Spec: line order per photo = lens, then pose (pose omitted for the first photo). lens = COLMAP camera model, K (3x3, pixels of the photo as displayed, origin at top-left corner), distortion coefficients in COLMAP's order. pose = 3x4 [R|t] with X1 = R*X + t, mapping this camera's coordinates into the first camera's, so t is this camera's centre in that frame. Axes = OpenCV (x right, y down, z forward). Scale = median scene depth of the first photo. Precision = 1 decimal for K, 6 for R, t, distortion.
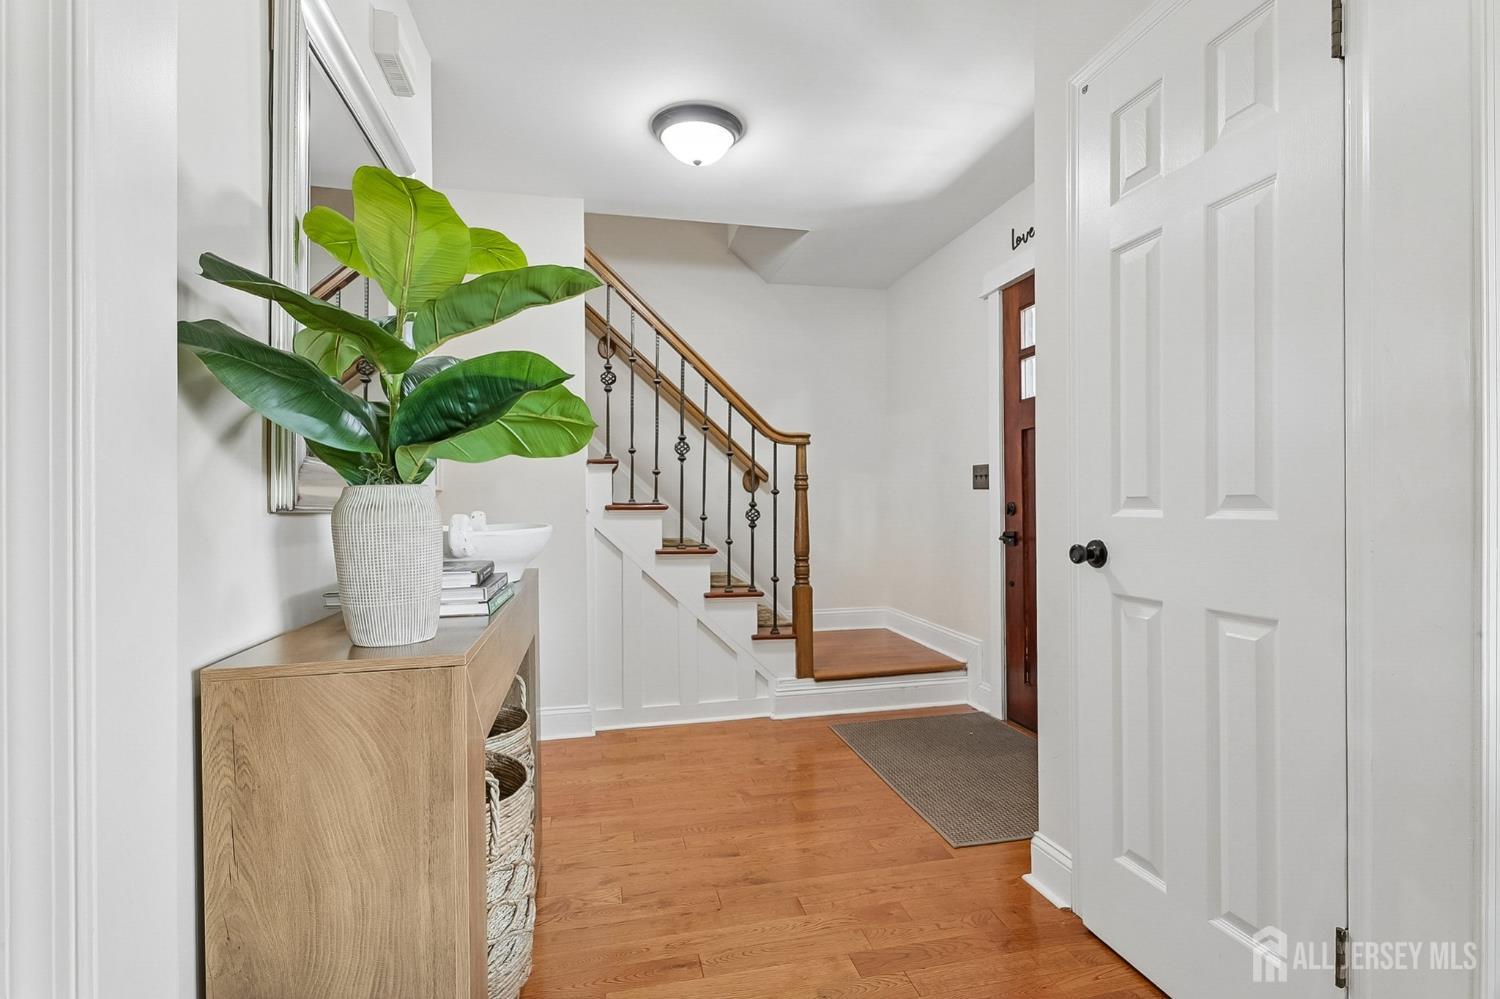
lens RADIAL K [[702.1, 0, 748.3], [0, 702.1, 504.7], [0, 0, 1]] dist [0.004290, -0.000187]
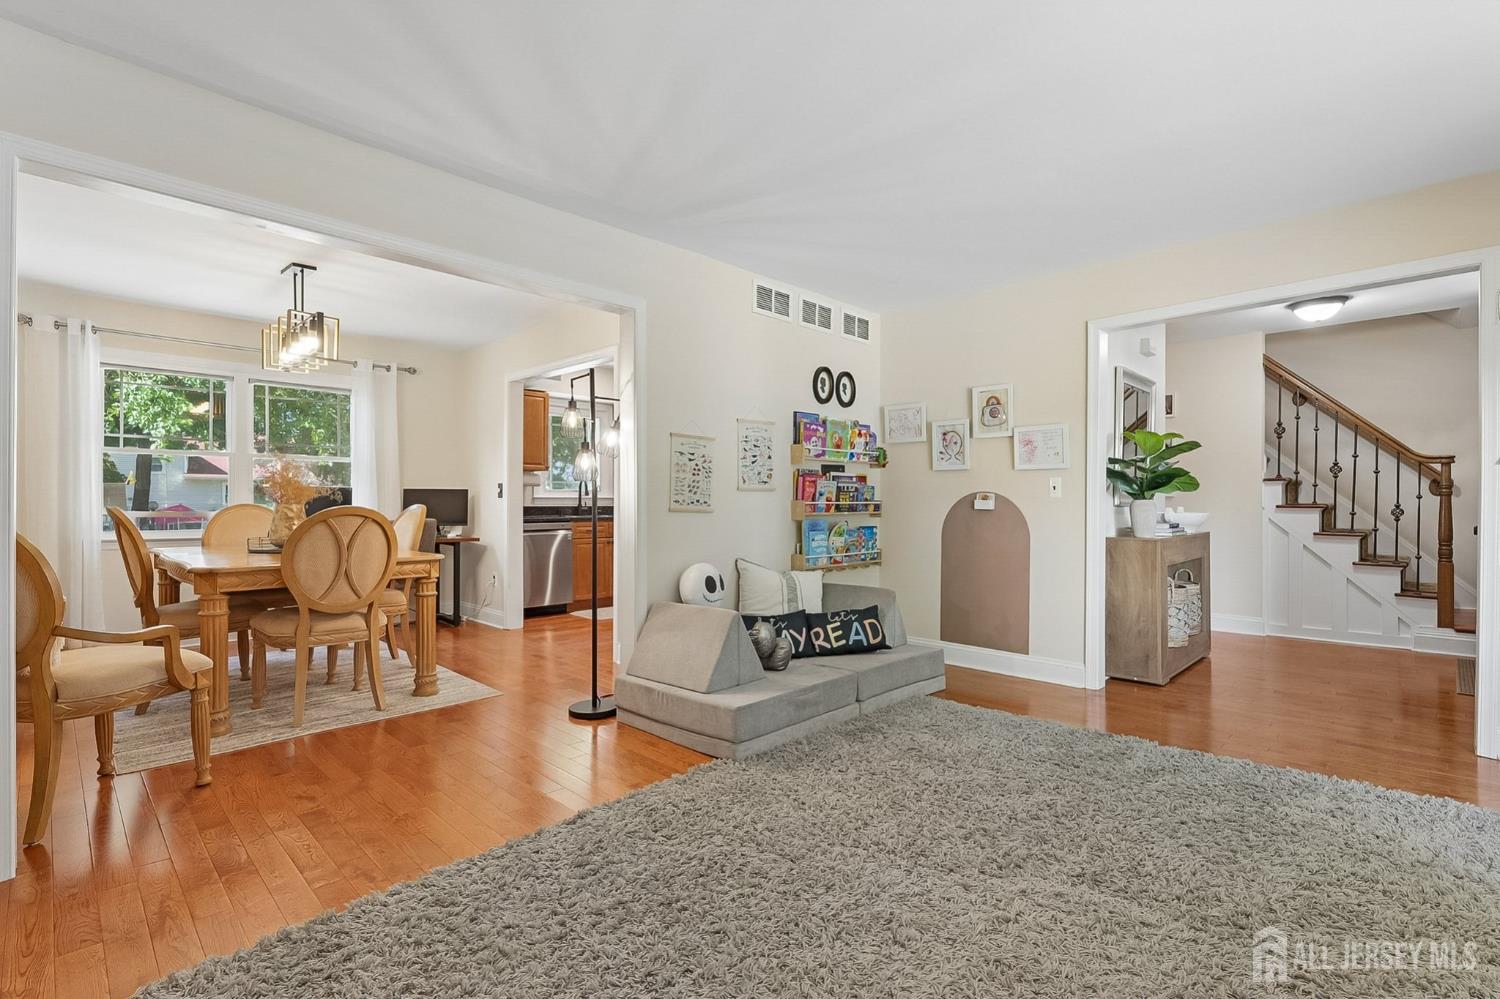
lens RADIAL K [[702.1, 0, 751.4], [0, 702.1, 502.3], [0, 0, 1]] dist [0.004290, -0.000187]
pose [[0.542938, 0.009713, -0.839717, 0.538806], [-0.007451, 0.999949, 0.006750, -0.007374], [0.839740, 0.002592, 0.542983, -1.002958]]
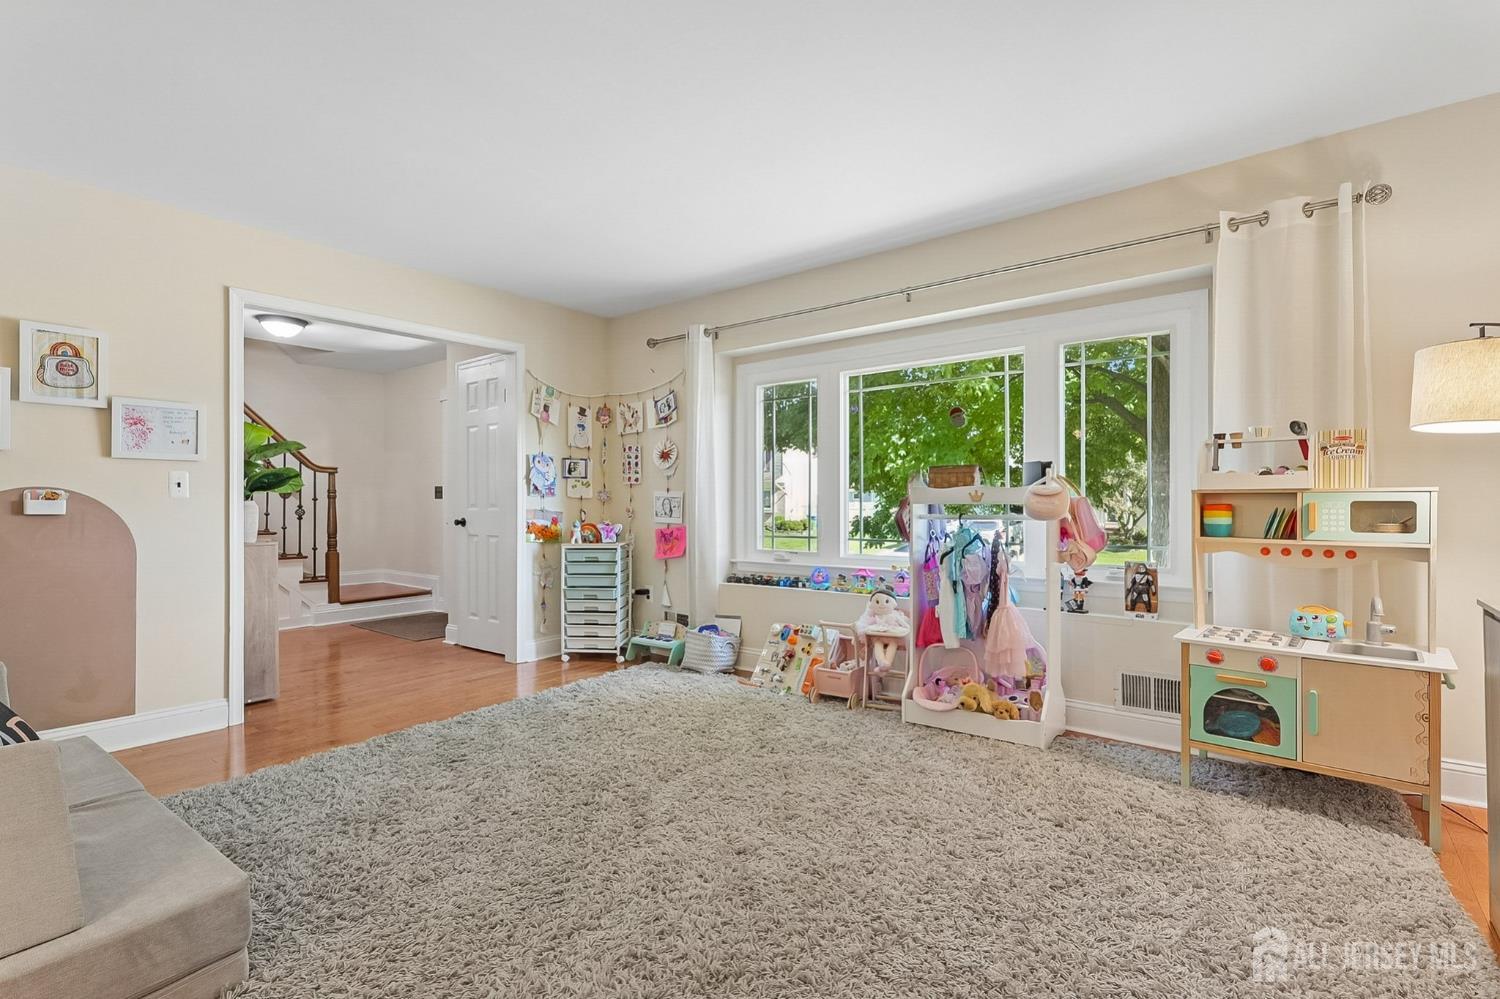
lens RADIAL K [[702.1, 0, 756.4], [0, 702.1, 509.8], [0, 0, 1]] dist [0.004290, -0.000187]
pose [[0.767121, -0.000838, 0.641502, -0.257123], [-0.000737, 0.999997, 0.002188, 0.003578], [-0.641502, -0.002152, 0.767119, -1.127198]]
